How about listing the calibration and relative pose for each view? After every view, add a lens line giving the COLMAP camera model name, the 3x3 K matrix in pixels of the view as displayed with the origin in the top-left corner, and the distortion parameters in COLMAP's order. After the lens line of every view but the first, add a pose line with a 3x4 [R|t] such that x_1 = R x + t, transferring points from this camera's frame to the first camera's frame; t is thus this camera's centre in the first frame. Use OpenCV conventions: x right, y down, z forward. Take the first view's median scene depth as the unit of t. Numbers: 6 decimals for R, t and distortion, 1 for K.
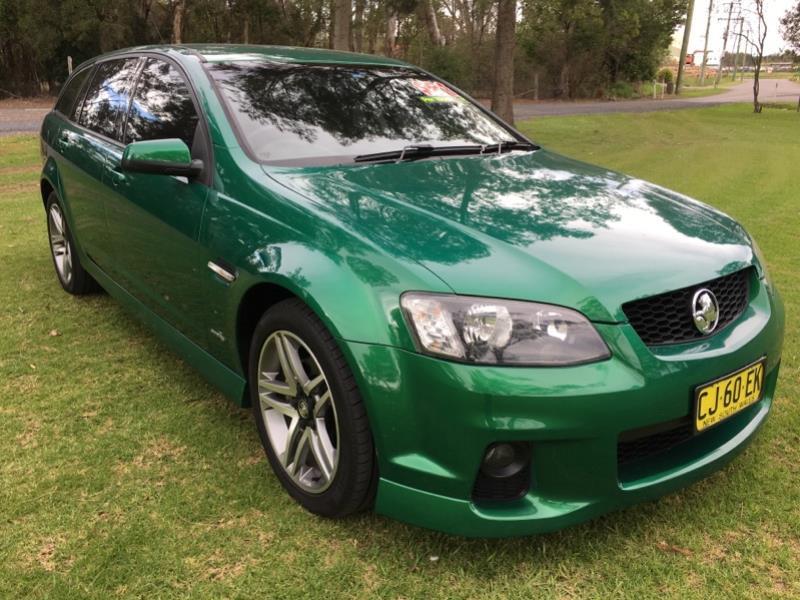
lens RADIAL K [[671.7, 0, 400.6], [0, 671.7, 299.9], [0, 0, 1]] dist [0.058814, -0.076019]
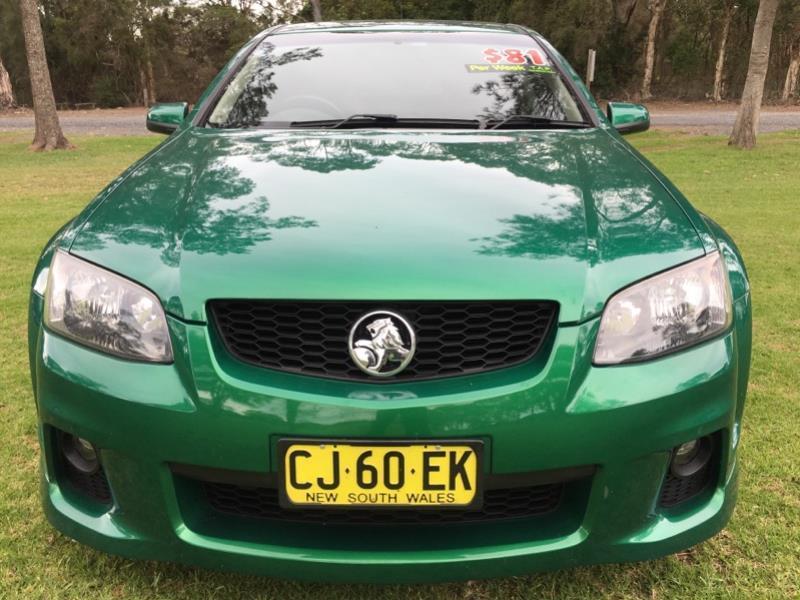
lens RADIAL K [[671.7, 0, 399.3], [0, 671.7, 301.4], [0, 0, 1]] dist [0.058814, -0.076019]
pose [[0.794230, 0.174481, -0.582027, 0.665939], [-0.176633, 0.982816, 0.053599, -0.050758], [0.581377, 0.060235, 0.811401, 0.360746]]
